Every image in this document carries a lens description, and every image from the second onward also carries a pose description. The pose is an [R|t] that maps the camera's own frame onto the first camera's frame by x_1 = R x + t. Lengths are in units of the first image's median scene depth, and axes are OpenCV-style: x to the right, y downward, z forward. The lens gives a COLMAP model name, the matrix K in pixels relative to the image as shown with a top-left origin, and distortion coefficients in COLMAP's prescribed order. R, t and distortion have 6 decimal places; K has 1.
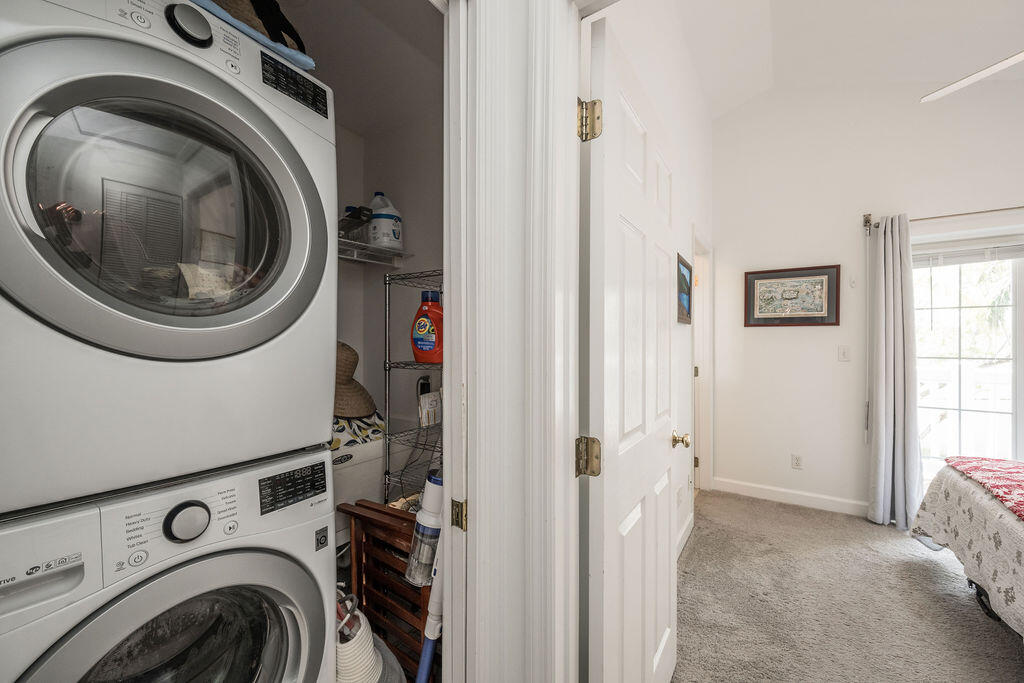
lens RADIAL K [[398.7, 0, 511.8], [0, 398.7, 344.6], [0, 0, 1]] dist [-0.006593, 0.000486]
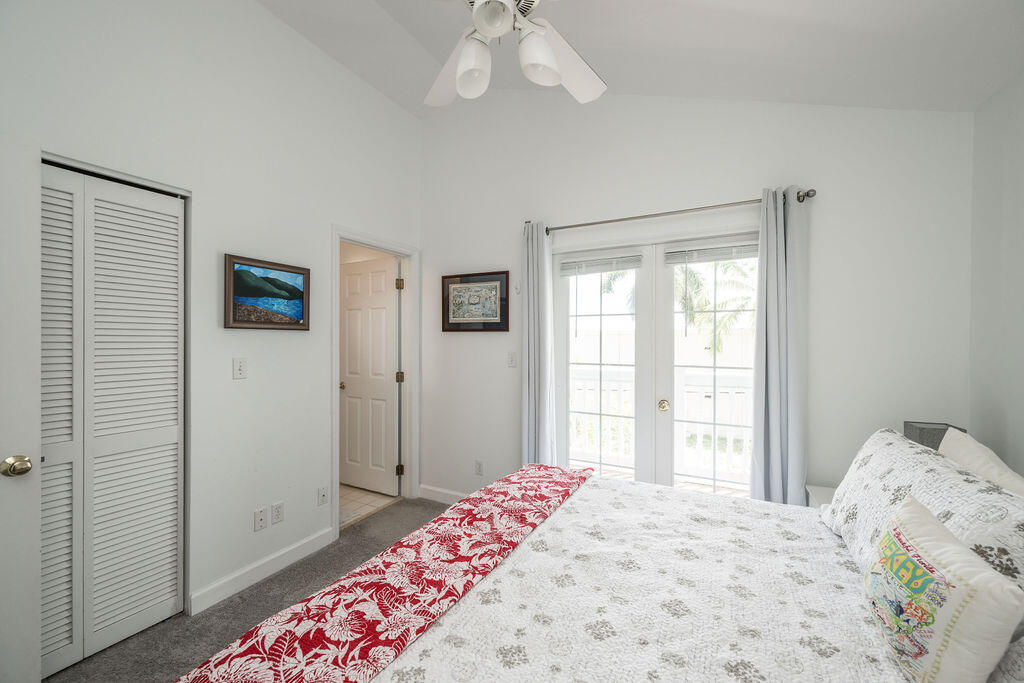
lens RADIAL K [[398.7, 0, 512.8], [0, 398.7, 344.3], [0, 0, 1]] dist [-0.006593, 0.000486]
pose [[0.992575, 0.003431, 0.121586, 0.771823], [-0.003814, 0.999988, 0.002917, -0.019987], [-0.121574, -0.003359, 0.992577, -0.000930]]
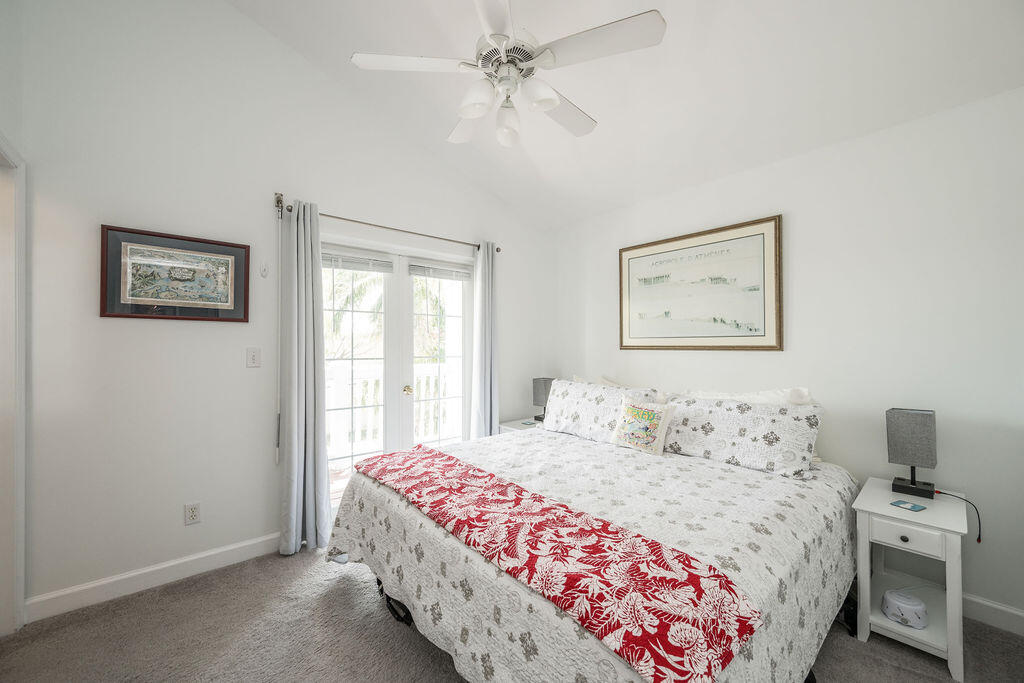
lens RADIAL K [[398.7, 0, 510.6], [0, 398.7, 343.3], [0, 0, 1]] dist [-0.006593, 0.000486]
pose [[0.259709, 0.008316, 0.965651, 0.211040], [0.004174, 0.999944, -0.009734, 0.003898], [-0.965678, 0.006558, 0.259659, 0.311925]]
